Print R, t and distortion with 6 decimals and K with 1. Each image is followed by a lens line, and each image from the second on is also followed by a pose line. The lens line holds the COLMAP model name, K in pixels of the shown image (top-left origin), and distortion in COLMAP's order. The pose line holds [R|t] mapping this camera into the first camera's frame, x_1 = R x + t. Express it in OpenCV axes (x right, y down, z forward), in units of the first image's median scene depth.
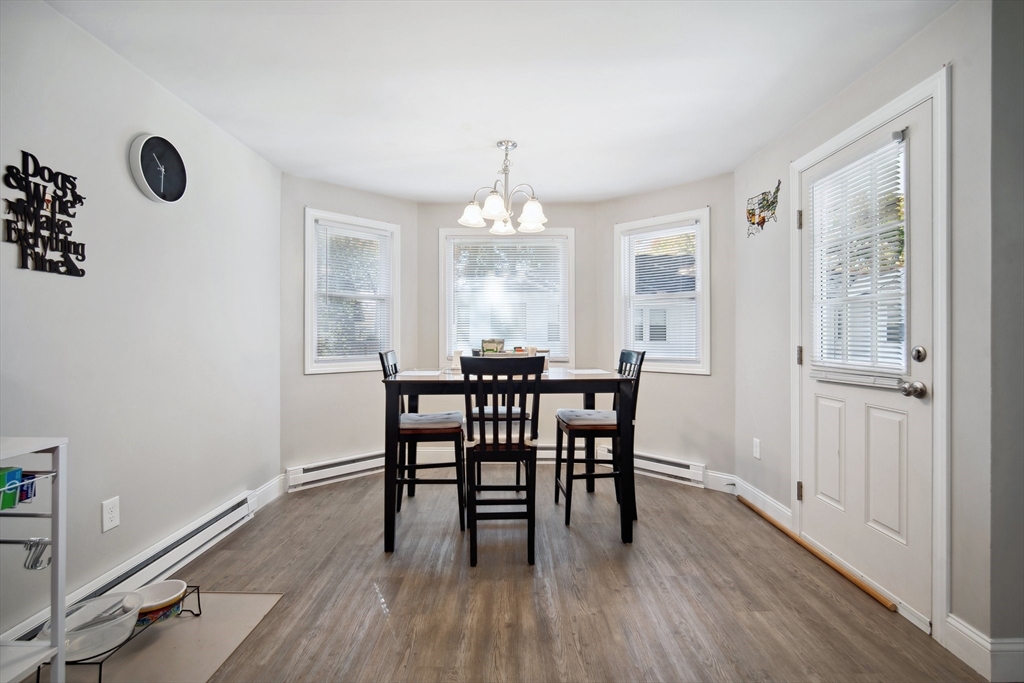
lens RADIAL K [[455.4, 0, 503.4], [0, 455.4, 333.2], [0, 0, 1]] dist [-0.005424, 0.000402]
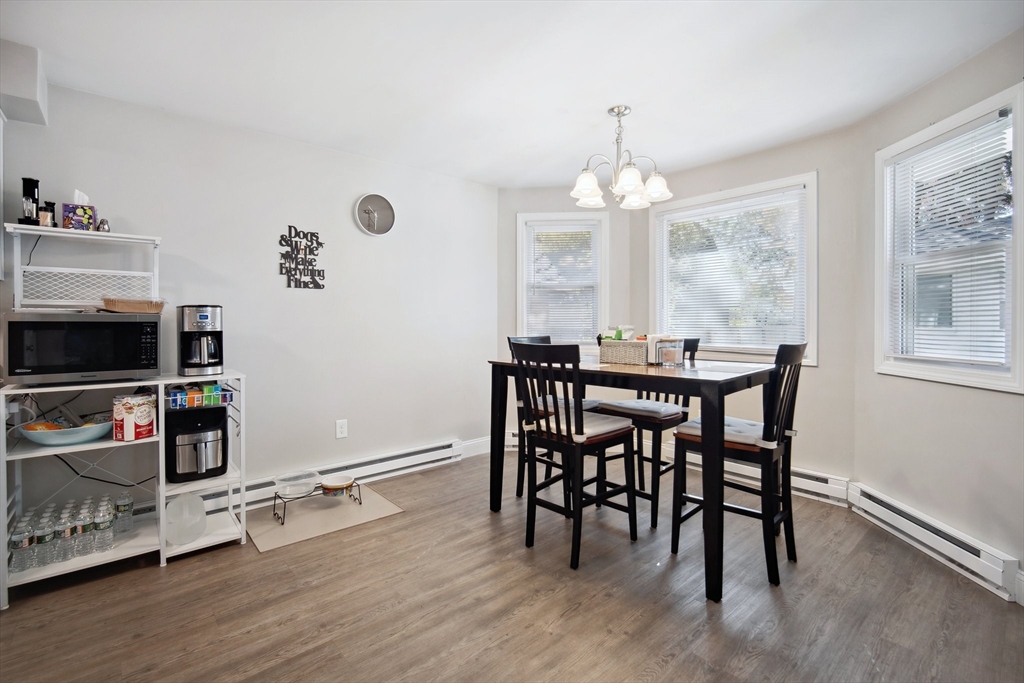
lens RADIAL K [[467.5, 0, 492.4], [0, 467.5, 313.8], [0, 0, 1]] dist [-0.003804, -0.000468]
pose [[0.656305, -0.017666, -0.754289, 0.891678], [0.006830, 0.999824, -0.017475, 0.006822], [0.754465, 0.006317, 0.656310, 0.332732]]
